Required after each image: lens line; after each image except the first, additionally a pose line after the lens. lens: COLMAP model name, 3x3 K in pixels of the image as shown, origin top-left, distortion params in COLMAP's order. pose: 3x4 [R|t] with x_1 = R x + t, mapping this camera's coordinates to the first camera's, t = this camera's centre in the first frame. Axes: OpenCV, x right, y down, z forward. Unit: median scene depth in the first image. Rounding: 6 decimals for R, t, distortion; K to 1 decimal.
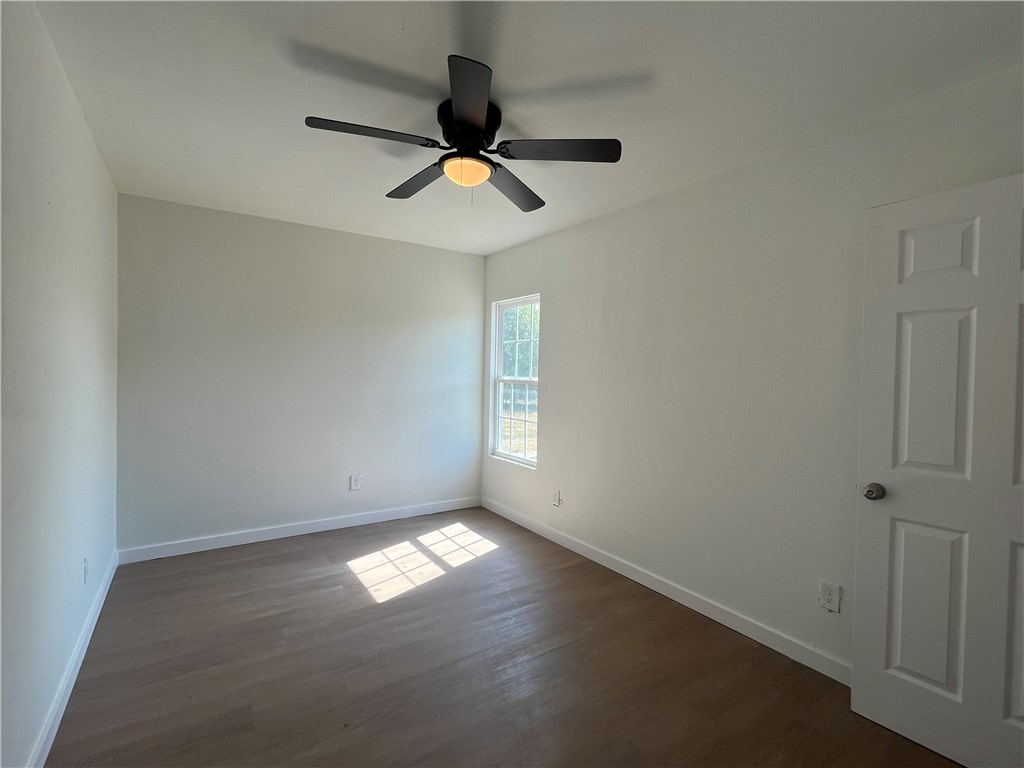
lens RADIAL K [[471.4, 0, 510.3], [0, 471.4, 381.0], [0, 0, 1]] dist [-0.002885, -0.000434]
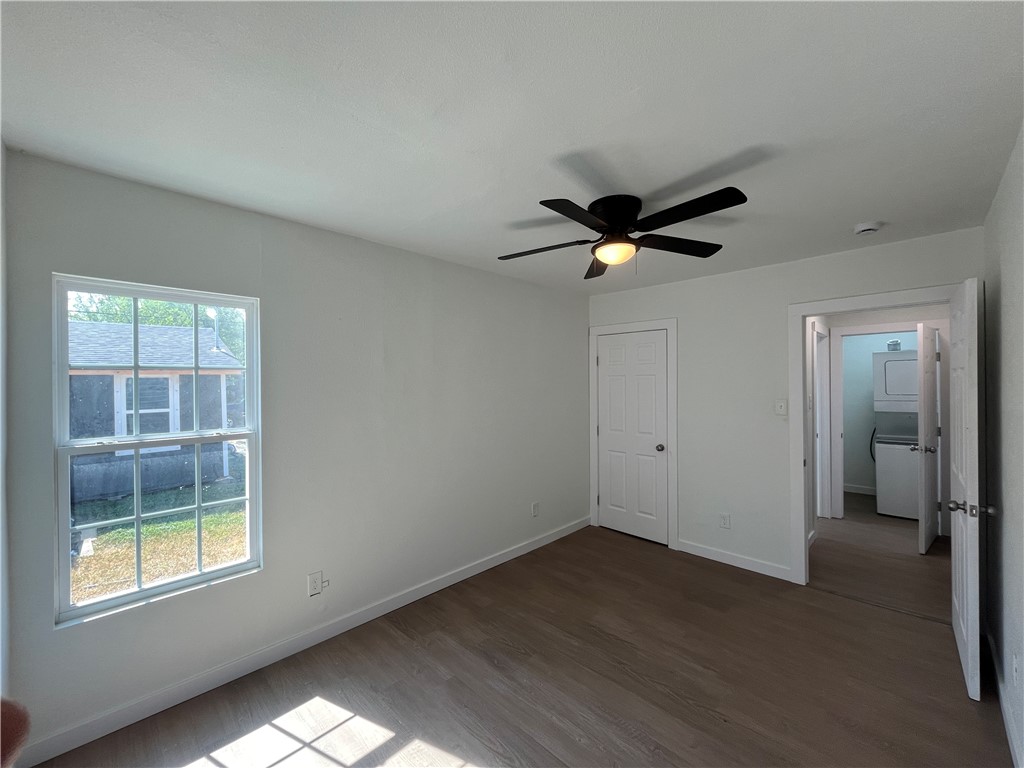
lens RADIAL K [[415.8, 0, 512.0], [0, 415.8, 384.0], [0, 0, 1]] dist [0.000351, -0.000148]
pose [[-0.194656, -0.009309, 0.980827, -0.649818], [0.029602, 0.999444, 0.015361, -0.074173], [-0.980425, 0.032024, -0.194272, 0.876686]]
